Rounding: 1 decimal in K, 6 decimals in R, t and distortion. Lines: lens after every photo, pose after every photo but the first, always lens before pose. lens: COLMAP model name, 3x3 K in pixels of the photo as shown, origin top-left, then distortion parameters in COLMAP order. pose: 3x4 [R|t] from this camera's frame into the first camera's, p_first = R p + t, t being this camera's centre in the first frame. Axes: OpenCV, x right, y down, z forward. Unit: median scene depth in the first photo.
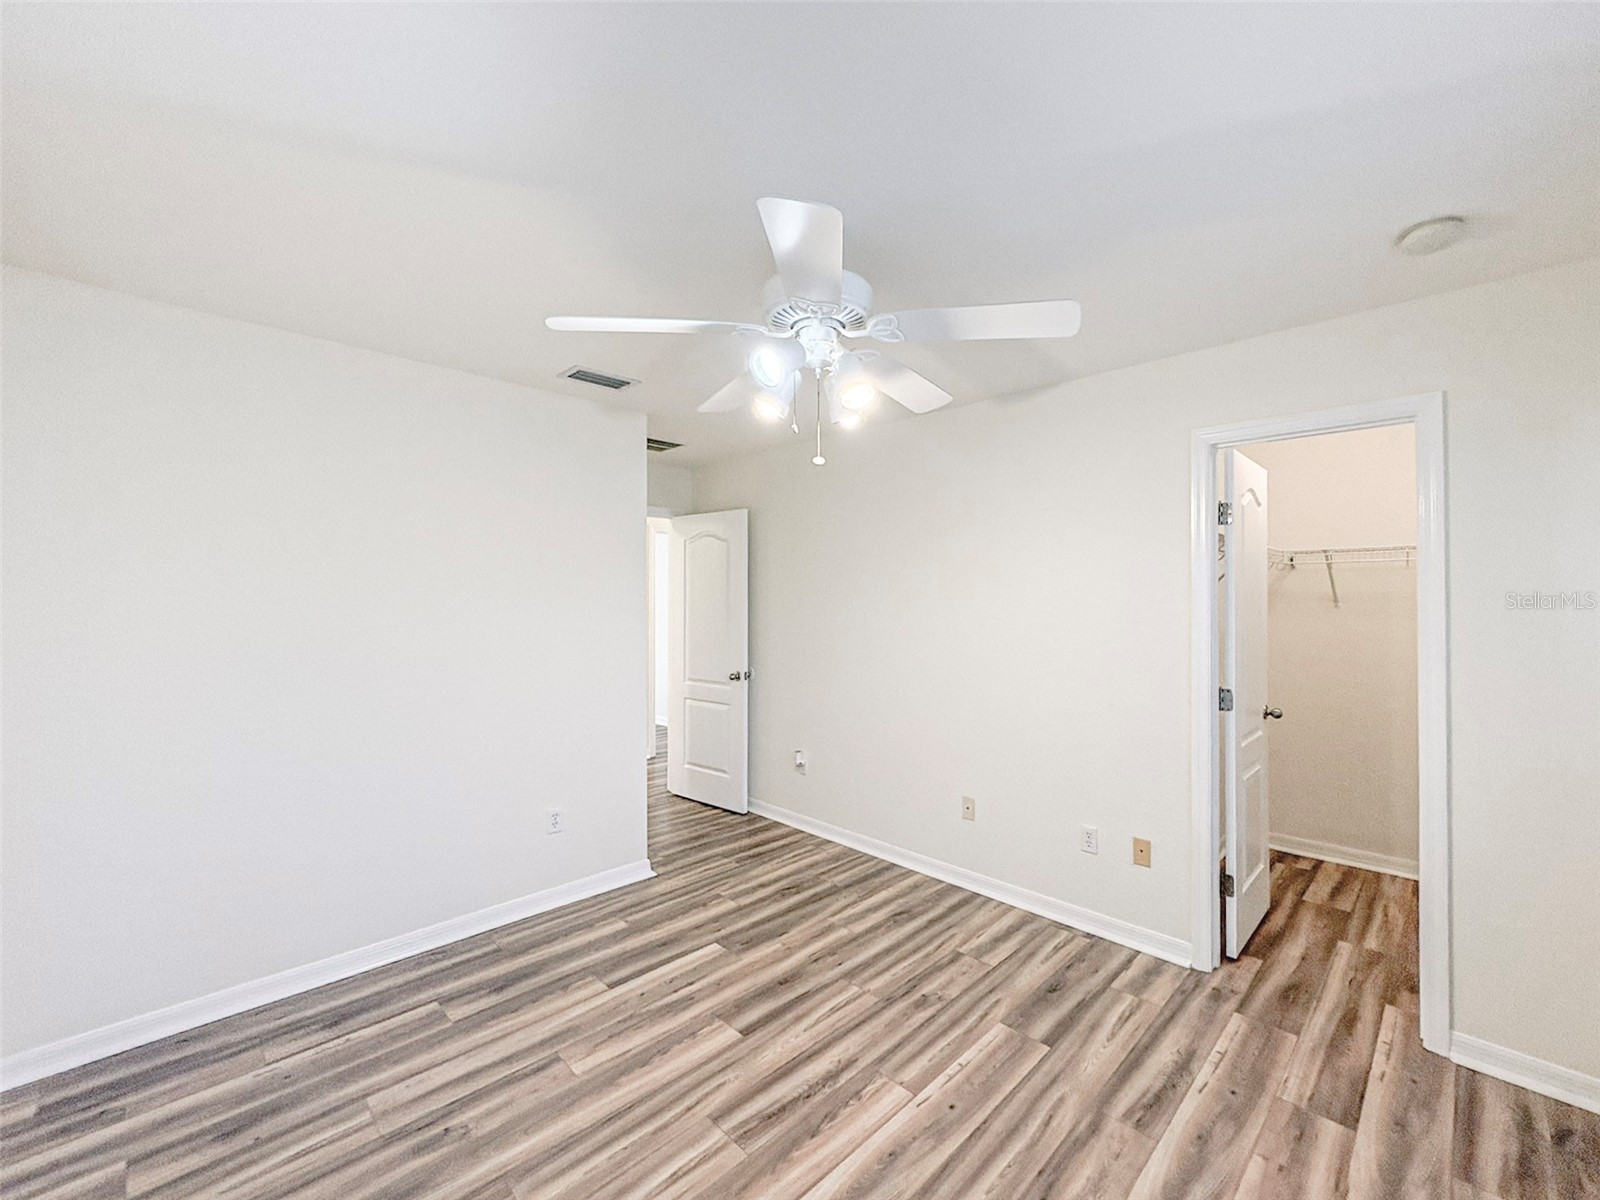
lens RADIAL K [[651.0, 0, 810.5], [0, 651.0, 605.4], [0, 0, 1]] dist [-0.000176, -0.000892]
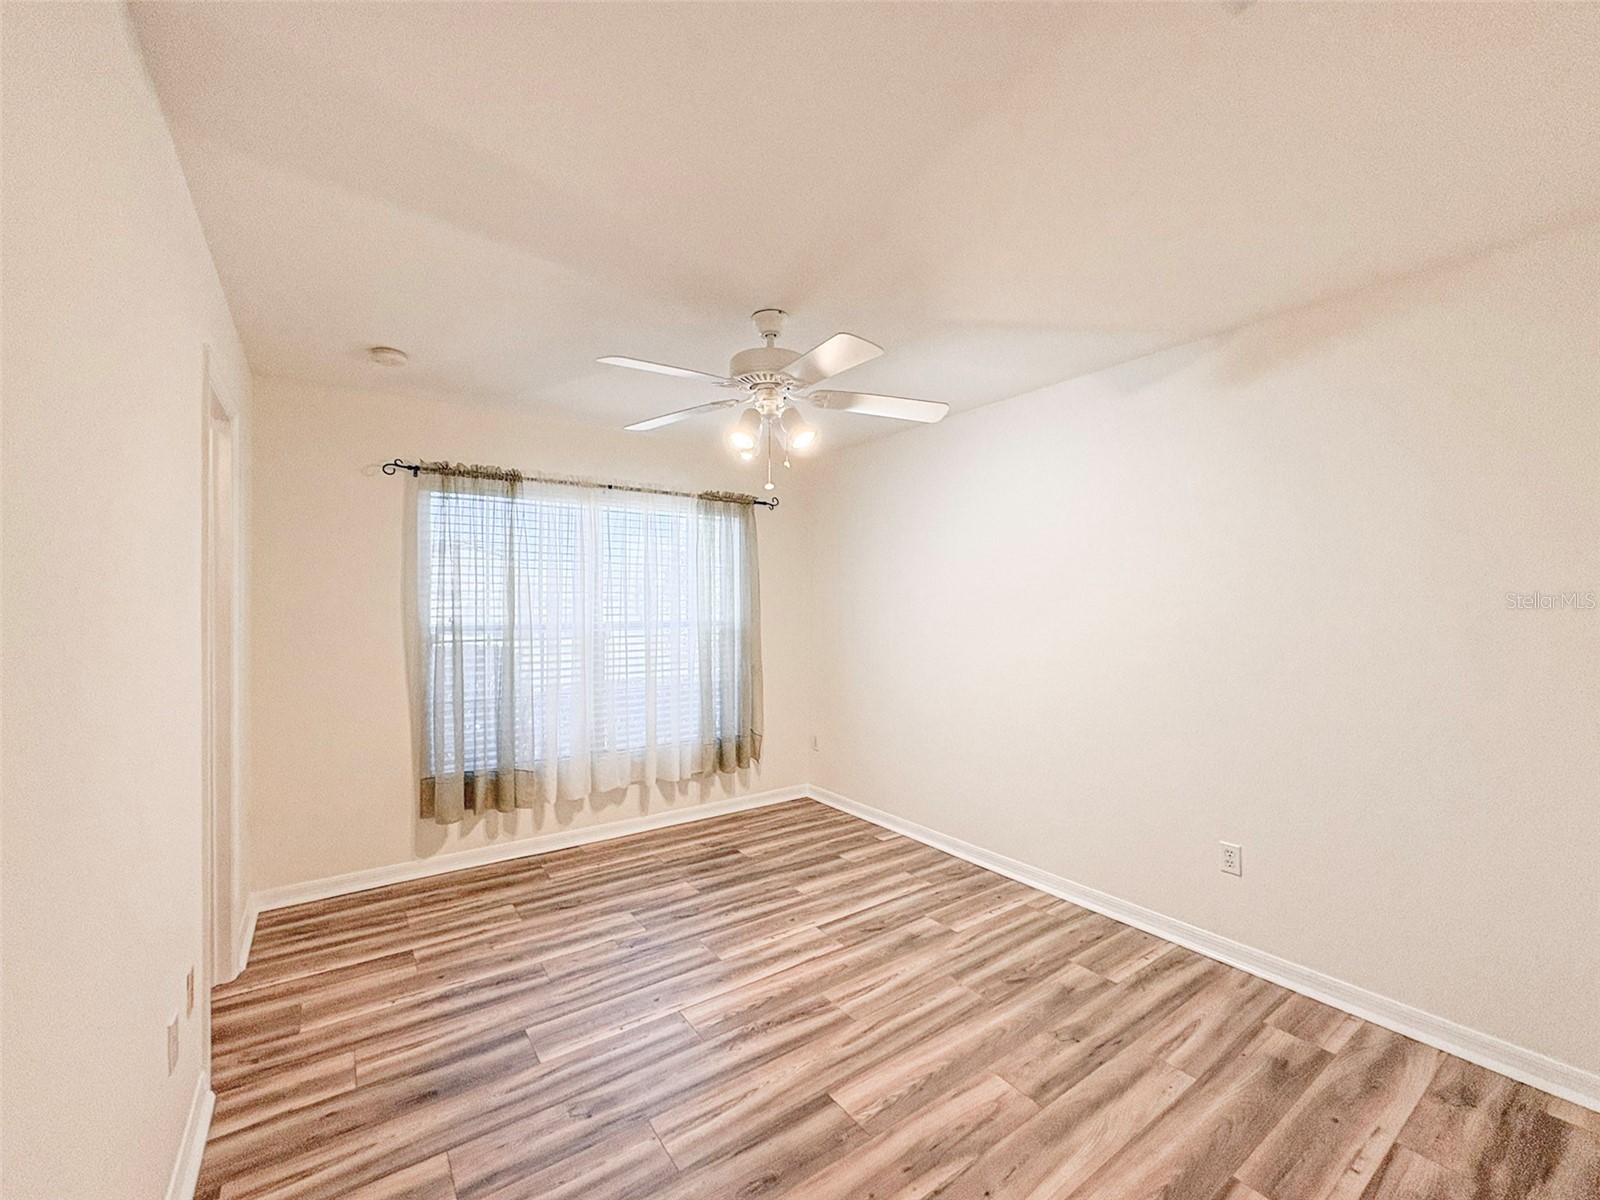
lens RADIAL K [[651.0, 0, 801.1], [0, 651.0, 602.1], [0, 0, 1]] dist [-0.000176, -0.000892]
pose [[-0.994038, -0.001341, 0.109022, -0.176250], [-0.000973, 0.999994, 0.003434, 0.008956], [-0.109026, 0.003308, -0.994033, 2.044636]]
